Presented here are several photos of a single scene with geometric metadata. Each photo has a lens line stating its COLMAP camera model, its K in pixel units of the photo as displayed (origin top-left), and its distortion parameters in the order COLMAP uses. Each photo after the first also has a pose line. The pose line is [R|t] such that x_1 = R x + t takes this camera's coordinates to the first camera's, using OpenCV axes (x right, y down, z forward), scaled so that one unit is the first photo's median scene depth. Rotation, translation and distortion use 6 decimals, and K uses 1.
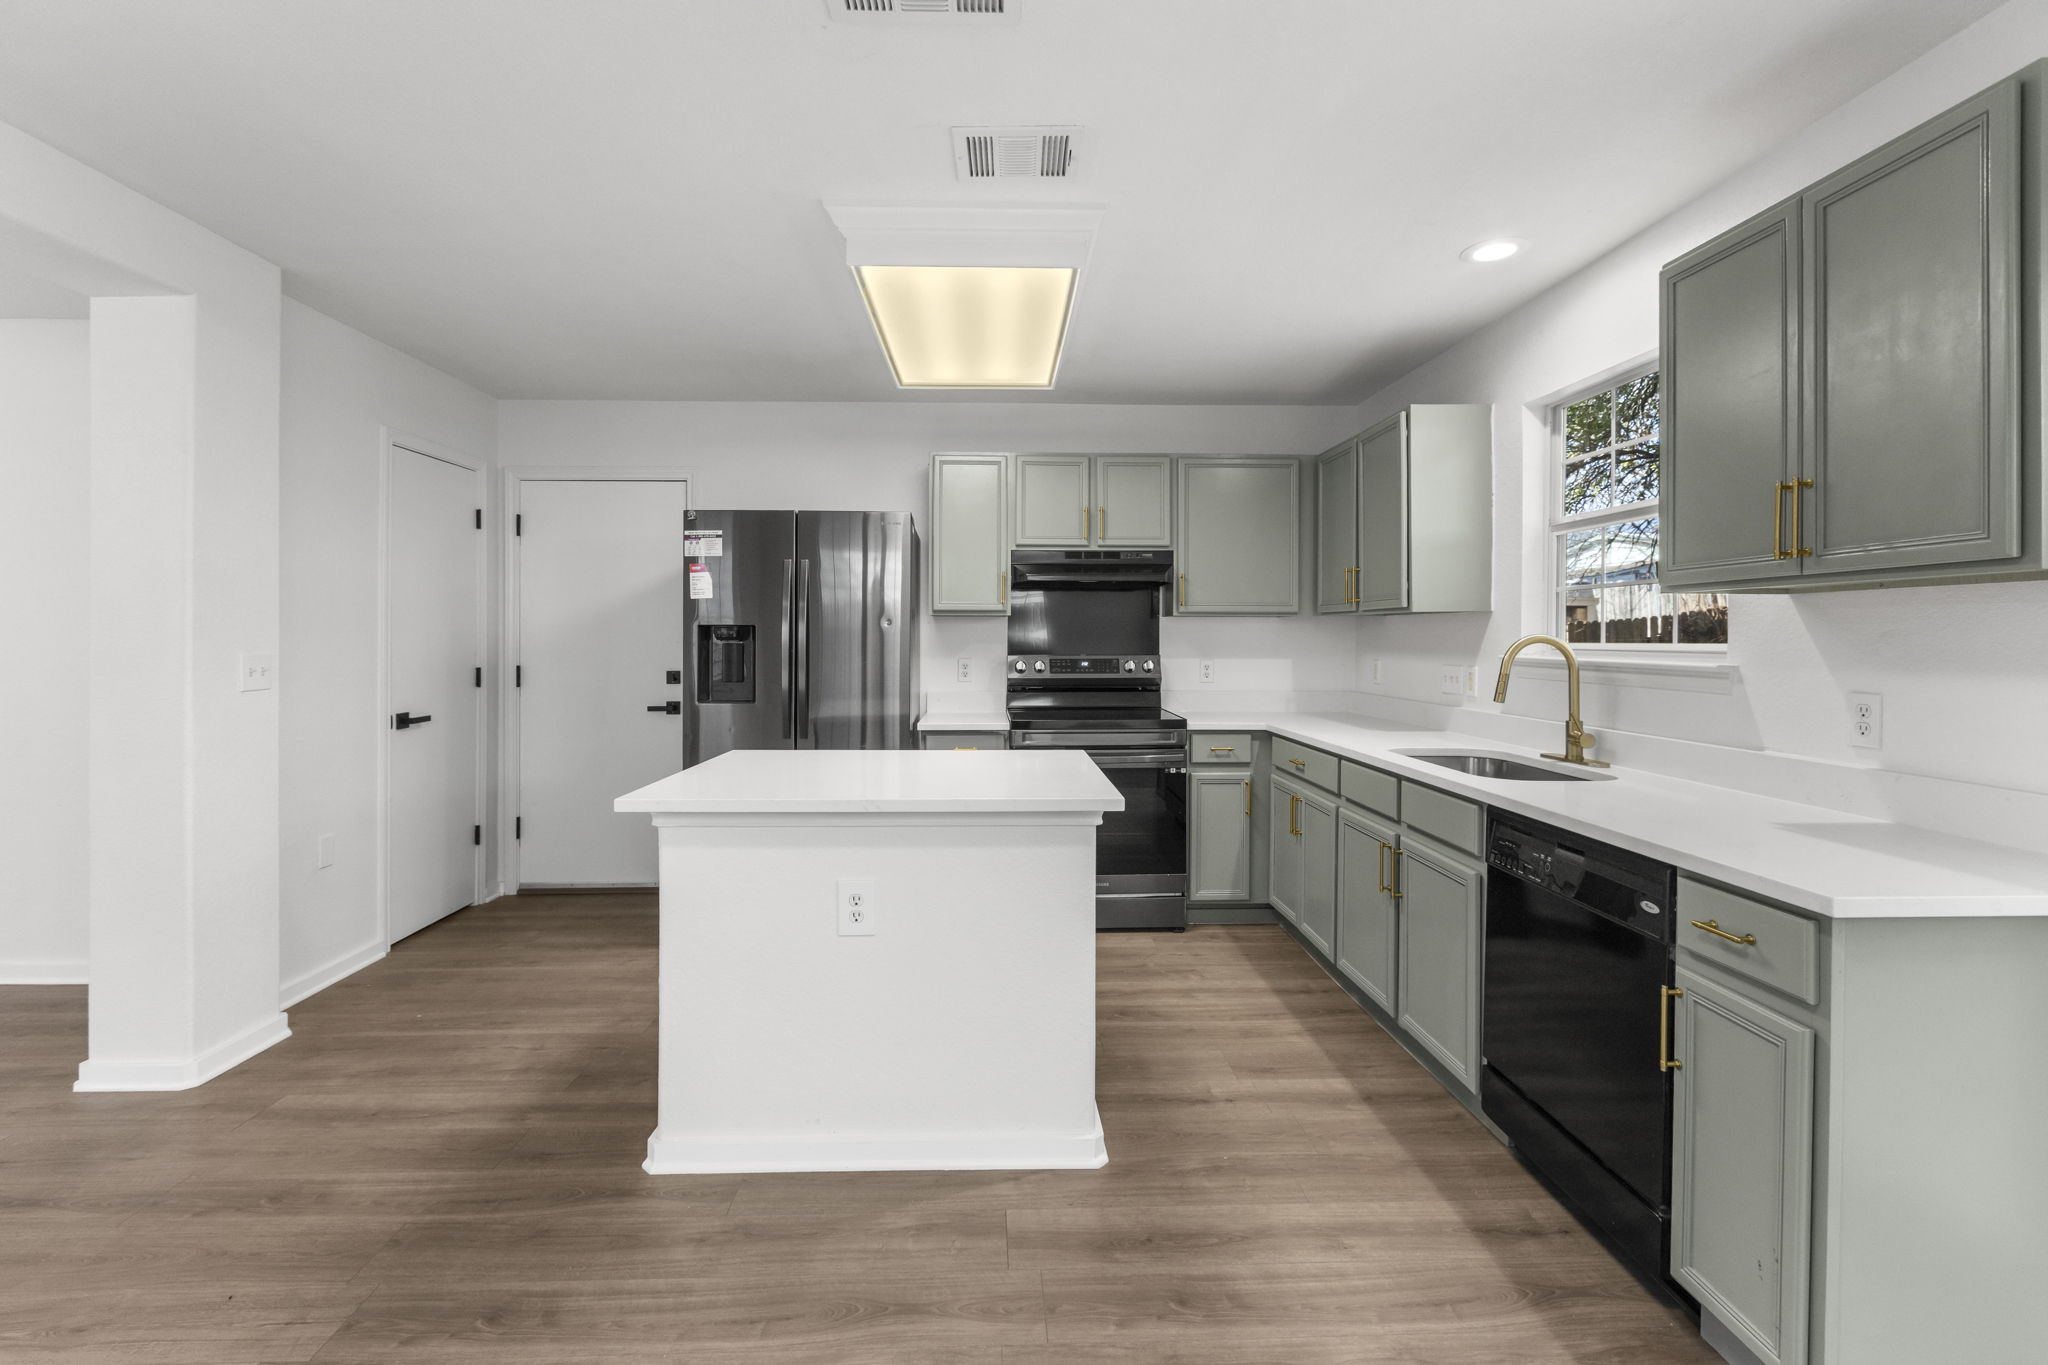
lens RADIAL K [[914.7, 0, 1014.5], [0, 914.7, 645.2], [0, 0, 1]] dist [-0.000789, -0.000584]
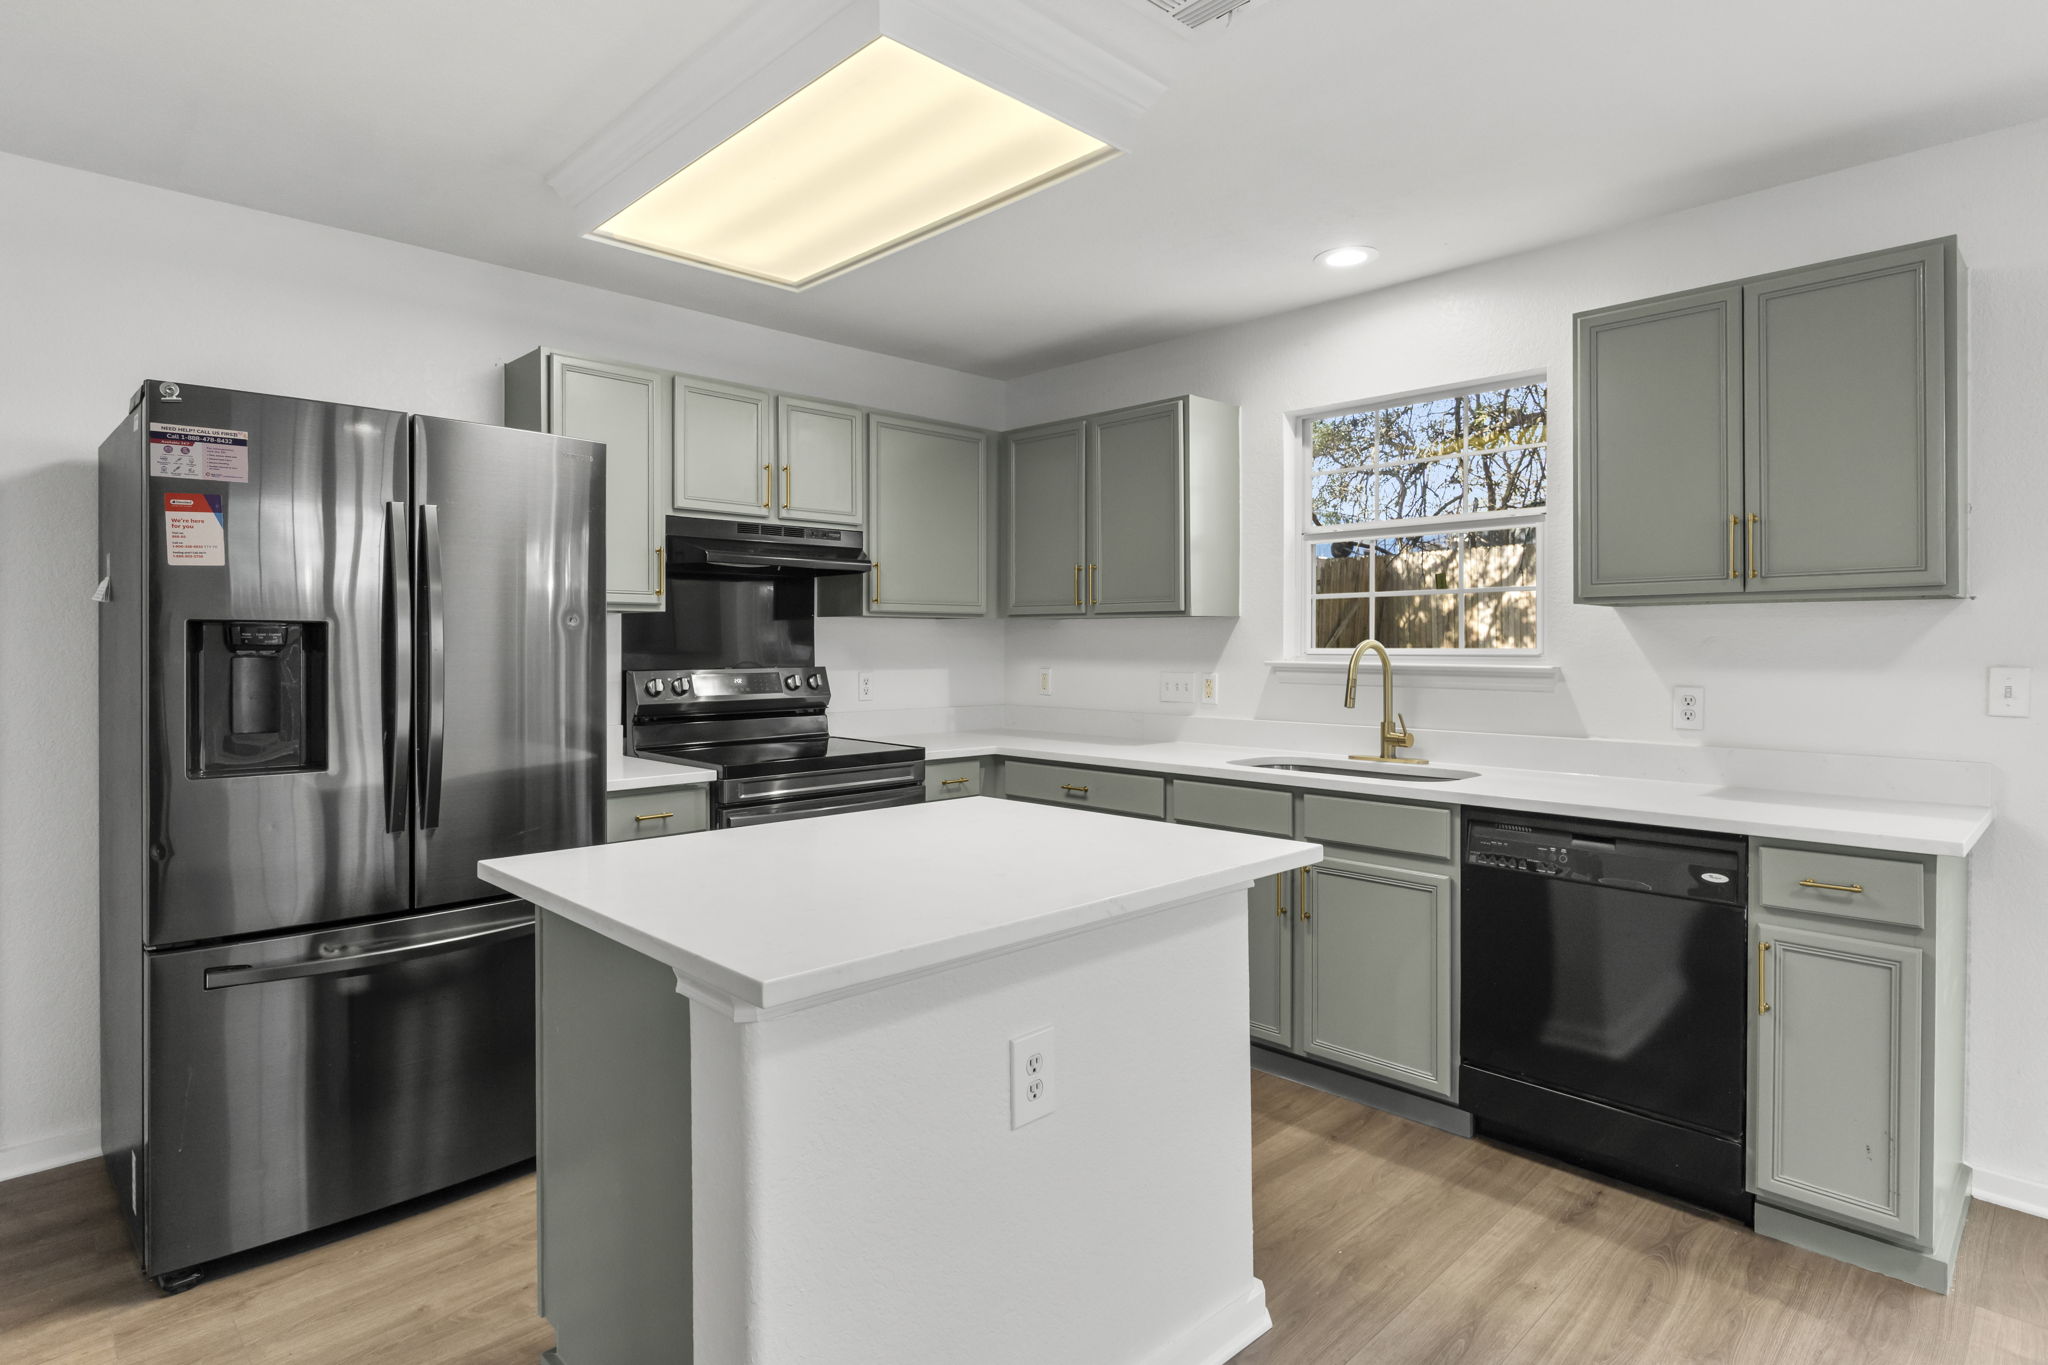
lens RADIAL K [[1081.0, 0, 1018.8], [0, 1081.0, 654.3], [0, 0, 1]] dist [0.000146, -0.000238]
pose [[0.738248, -0.008106, 0.674480, -0.640878], [0.007517, 0.999965, 0.003790, -0.003990], [-0.674487, 0.002272, 0.738283, 0.436430]]
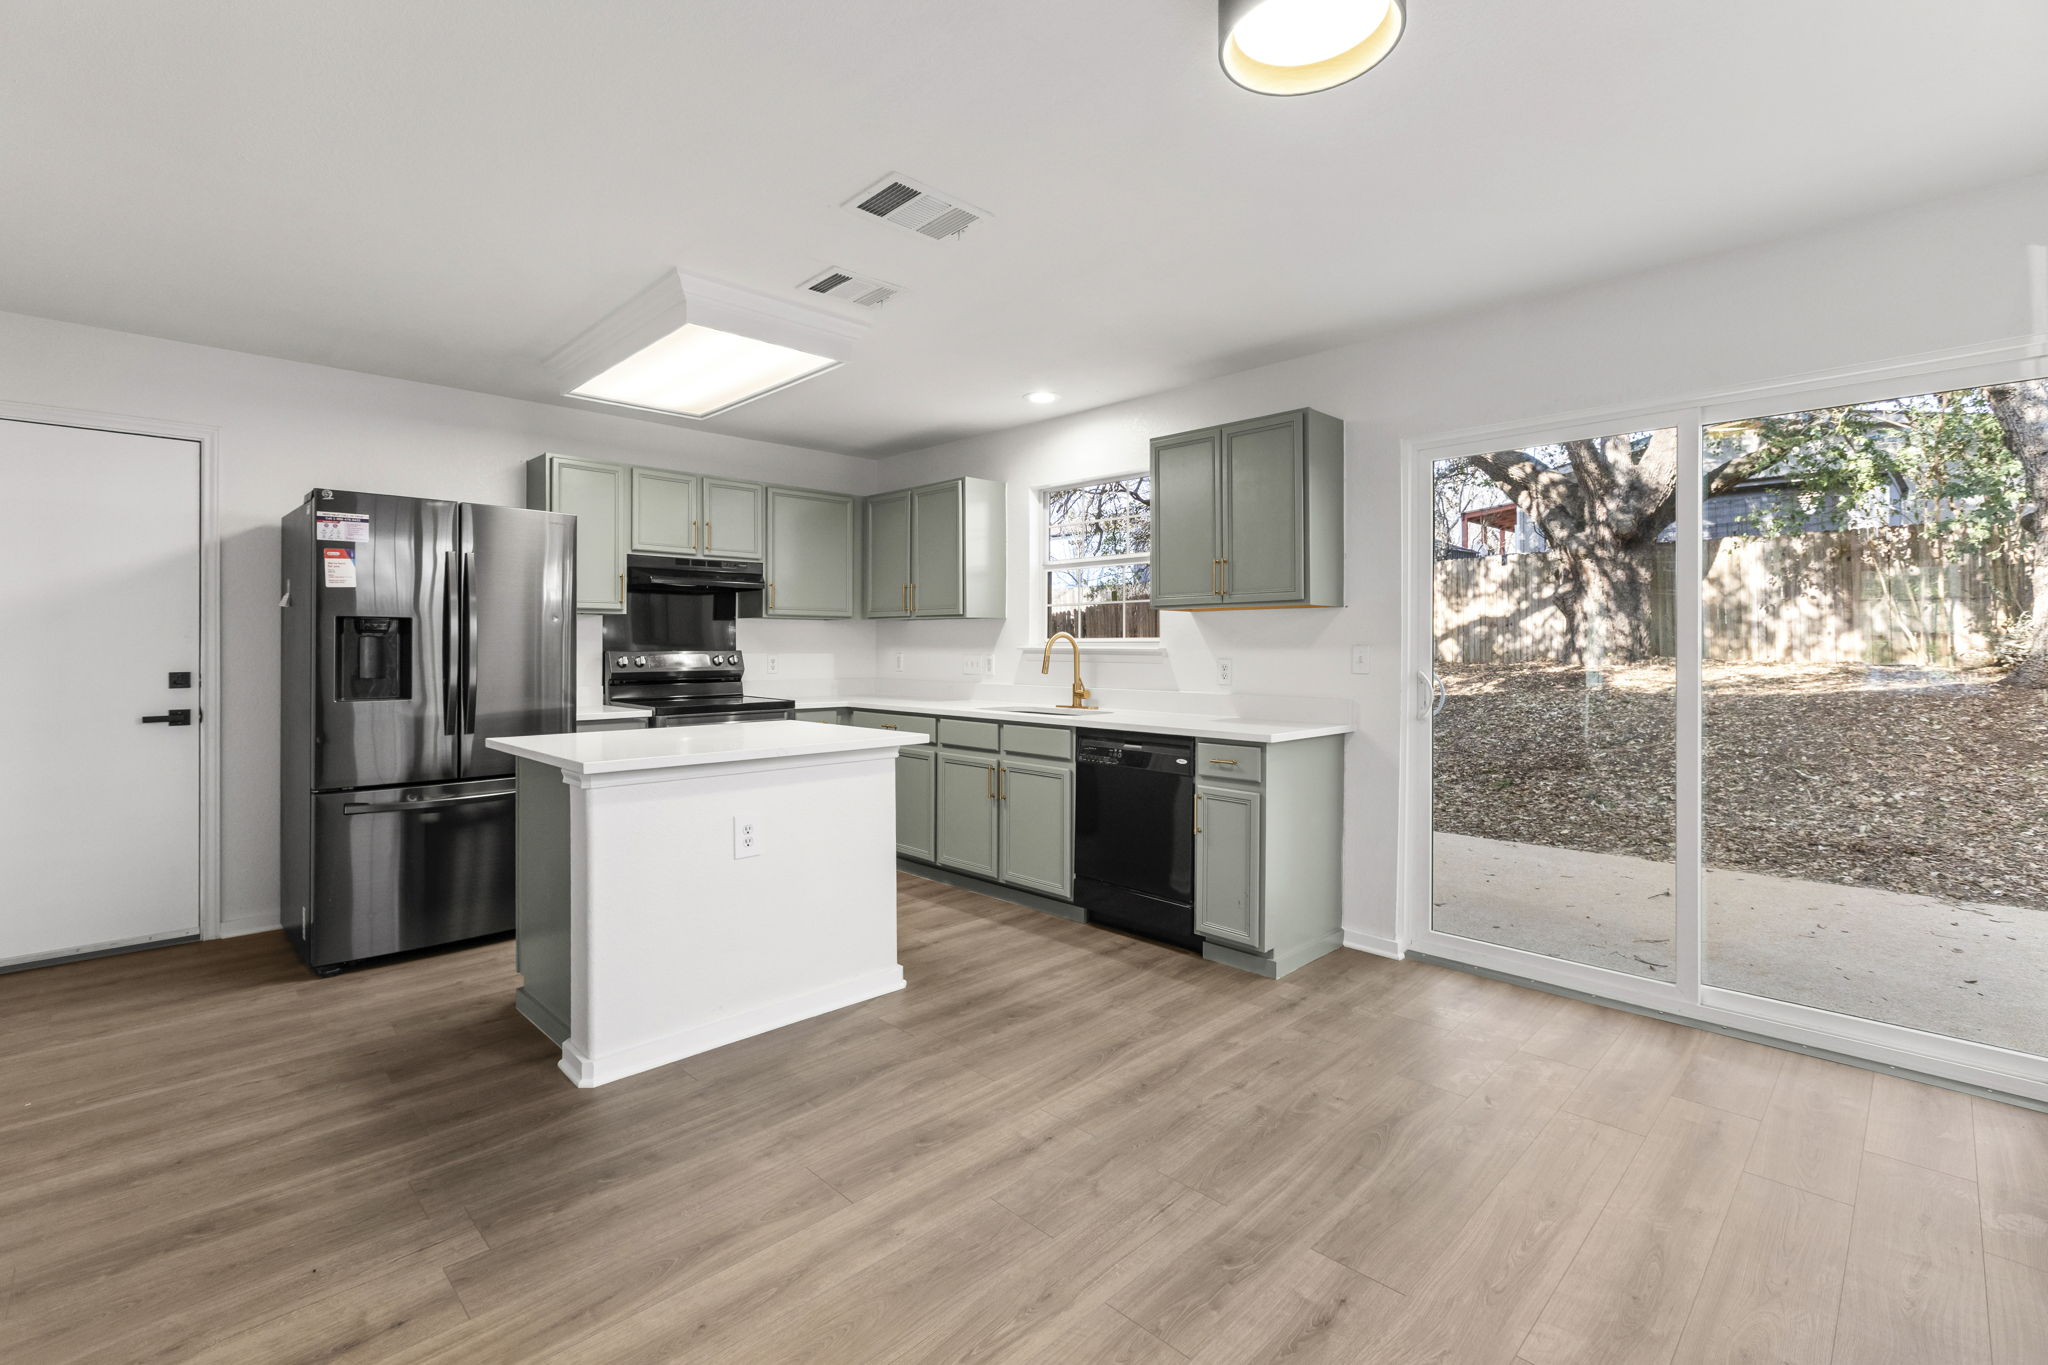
lens RADIAL K [[914.1, 0, 1015.4], [0, 914.1, 650.8], [0, 0, 1]] dist [0.000812, -0.000097]
pose [[0.737358, -0.003300, 0.675494, -0.727379], [0.005582, 0.999984, -0.001207, 0.027718], [-0.675479, 0.004660, 0.737365, -0.202199]]
